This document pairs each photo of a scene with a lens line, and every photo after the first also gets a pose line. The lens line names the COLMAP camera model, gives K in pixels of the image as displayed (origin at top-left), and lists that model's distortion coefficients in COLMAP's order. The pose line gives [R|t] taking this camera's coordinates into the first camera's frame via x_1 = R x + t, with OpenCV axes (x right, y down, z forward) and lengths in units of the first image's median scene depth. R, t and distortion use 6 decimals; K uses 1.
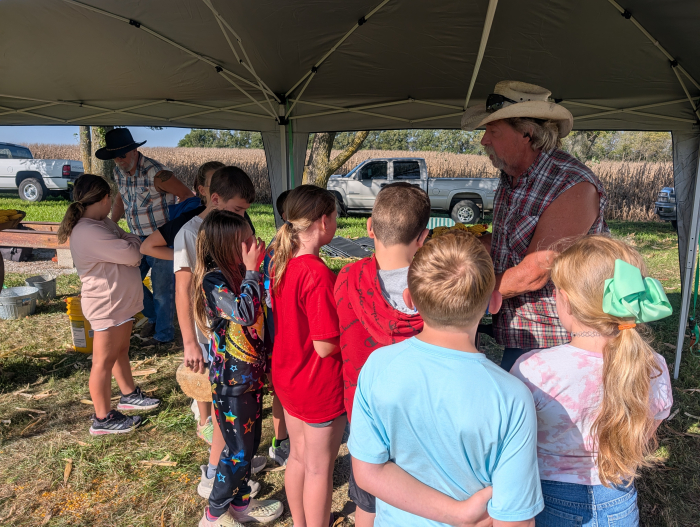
lens RADIAL K [[516.8, 0, 350.0], [0, 516.8, 263.5], [0, 0, 1]] dist [0.015835, 0.005169]
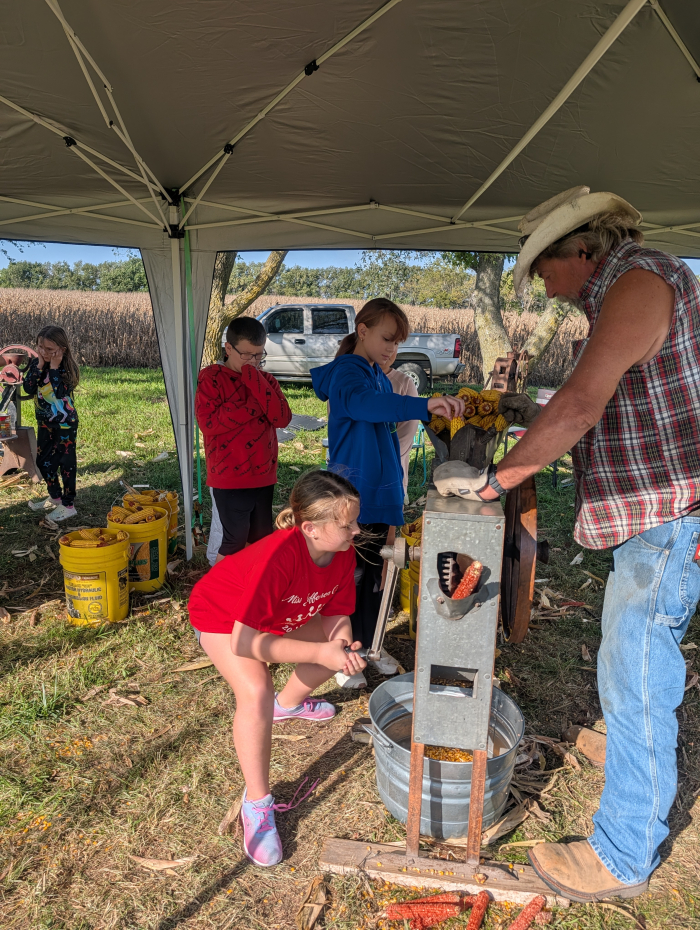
lens RADIAL K [[686.6, 0, 350.0], [0, 686.6, 465.0], [0, 0, 1]] dist [0.015835, 0.005169]
pose [[0.987851, -0.022397, 0.153779, -0.052994], [0.018833, 0.999520, 0.024598, -0.003768], [-0.154256, -0.021404, 0.987799, 0.115994]]
